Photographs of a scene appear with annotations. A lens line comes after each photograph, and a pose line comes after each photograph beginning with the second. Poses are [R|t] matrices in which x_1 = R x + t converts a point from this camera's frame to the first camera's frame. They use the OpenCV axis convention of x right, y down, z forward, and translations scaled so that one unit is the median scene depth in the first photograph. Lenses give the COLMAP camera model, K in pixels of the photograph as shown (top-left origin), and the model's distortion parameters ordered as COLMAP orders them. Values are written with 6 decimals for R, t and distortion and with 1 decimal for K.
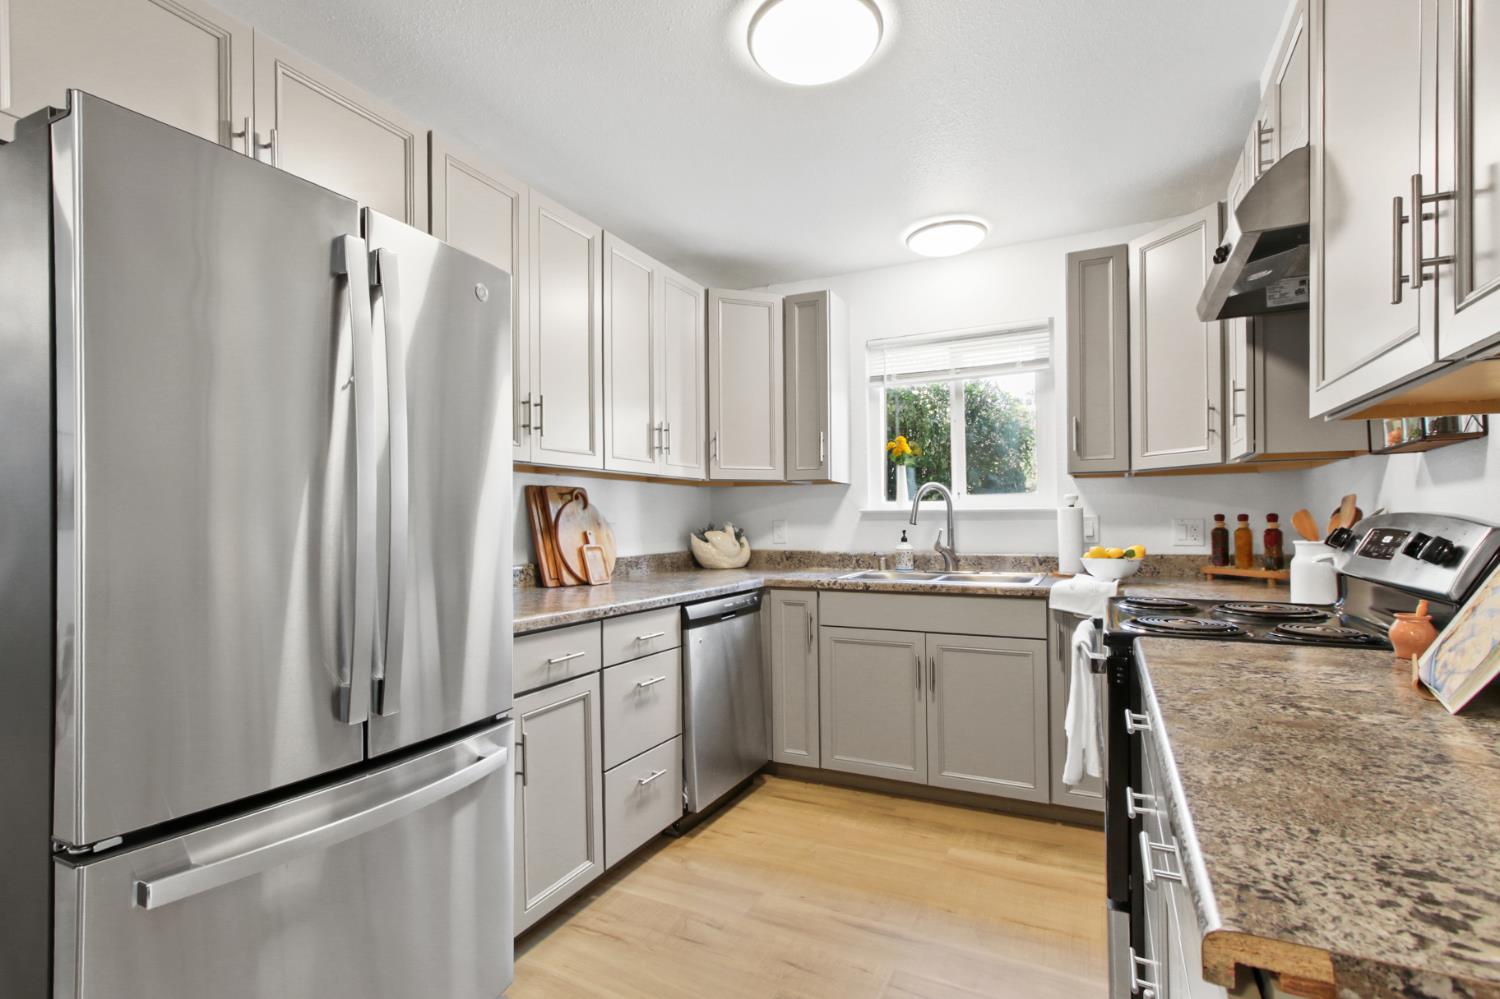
lens RADIAL K [[714.9, 0, 753.3], [0, 714.9, 514.5], [0, 0, 1]] dist [0.000735, -0.000213]
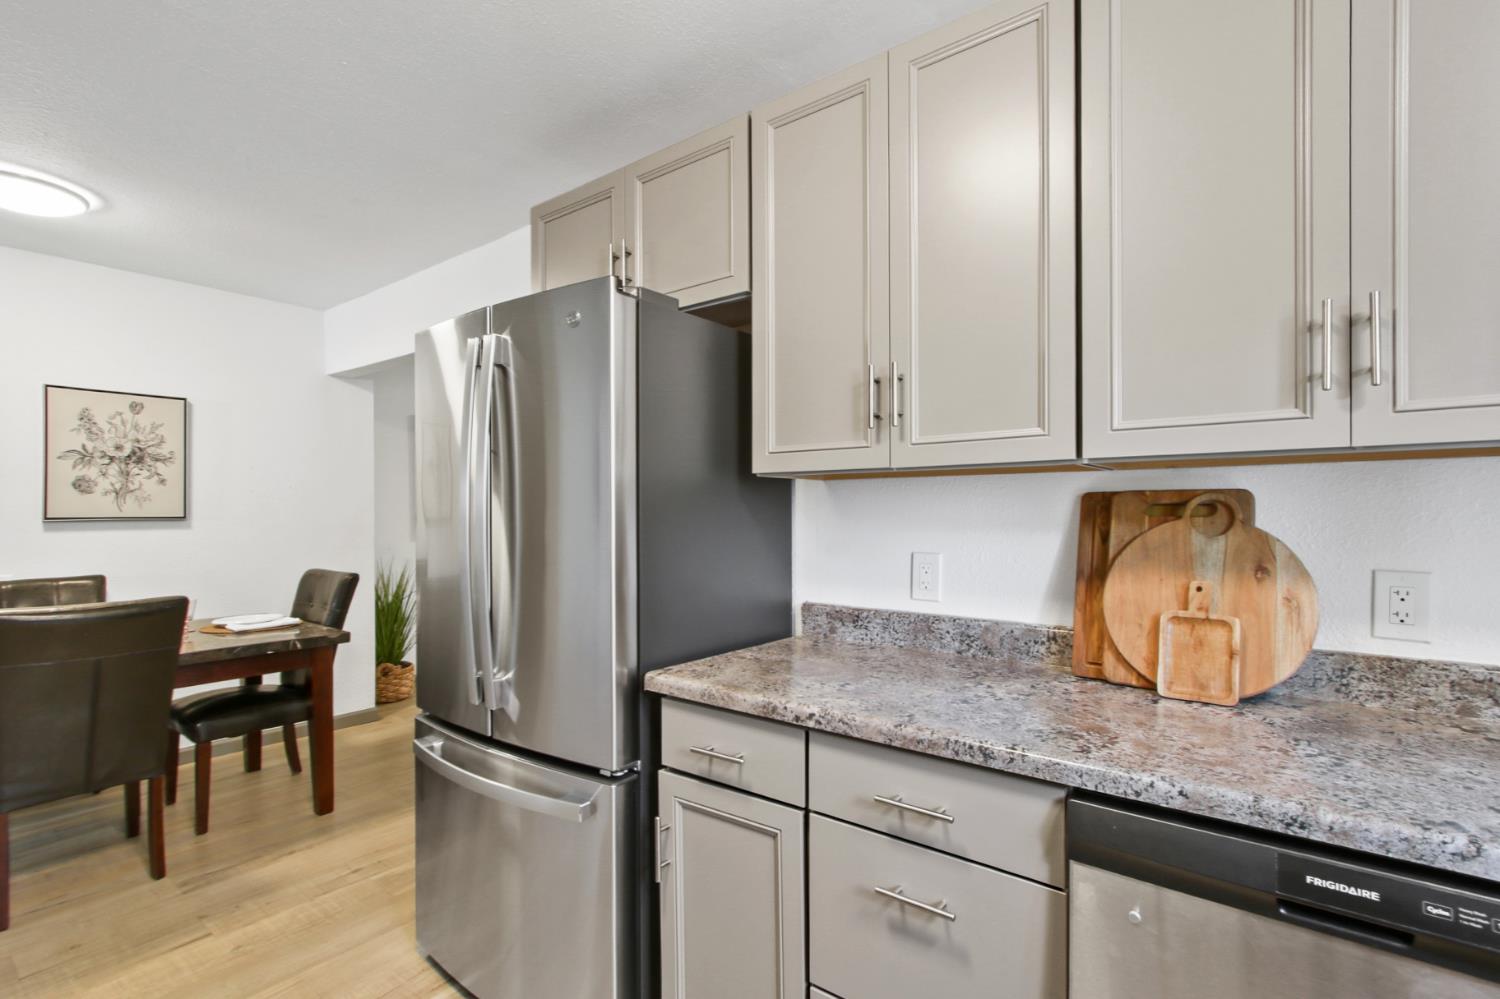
lens RADIAL K [[714.9, 0, 753.3], [0, 714.9, 514.5], [0, 0, 1]] dist [0.000735, -0.000213]
pose [[-0.184662, 0.007902, -0.982770, 0.350509], [0.006994, 0.999953, 0.006726, -0.033375], [0.982777, -0.005631, -0.184709, 0.974720]]
